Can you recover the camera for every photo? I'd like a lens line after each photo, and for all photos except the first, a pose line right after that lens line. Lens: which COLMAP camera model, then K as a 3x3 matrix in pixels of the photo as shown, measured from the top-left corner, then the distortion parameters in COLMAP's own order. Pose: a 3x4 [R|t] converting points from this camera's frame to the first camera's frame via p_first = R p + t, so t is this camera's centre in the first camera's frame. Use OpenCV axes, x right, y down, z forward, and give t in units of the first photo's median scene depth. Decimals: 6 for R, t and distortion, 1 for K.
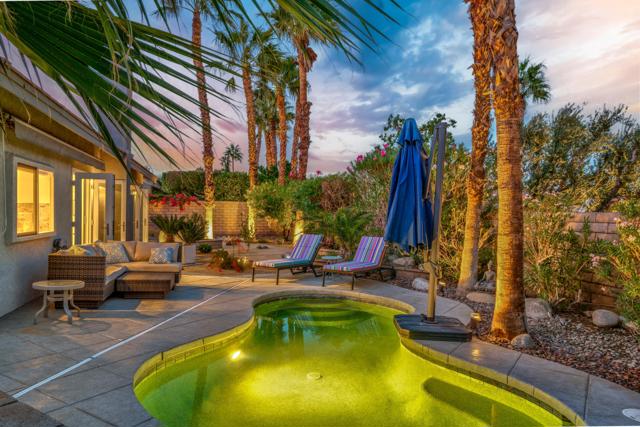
lens RADIAL K [[452.3, 0, 320.1], [0, 452.3, 230.3], [0, 0, 1]] dist [0.007104, 0.001654]
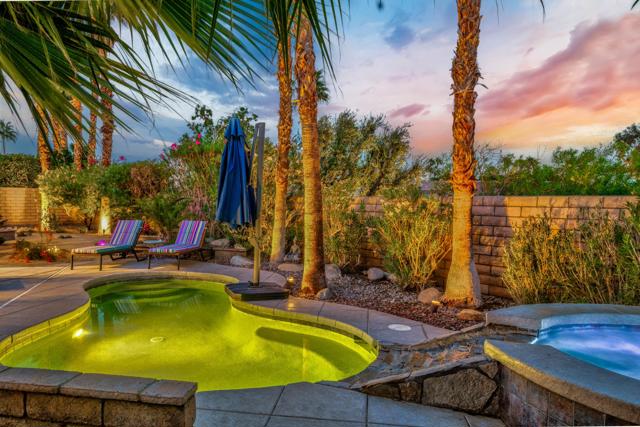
lens RADIAL K [[460.1, 0, 330.6], [0, 460.1, 248.3], [0, 0, 1]] dist [0.000440, 0.002351]
pose [[0.888540, -0.056526, 0.455304, -0.104609], [0.027346, 0.997142, 0.070428, 0.012846], [-0.457984, -0.050127, 0.887546, -0.144069]]
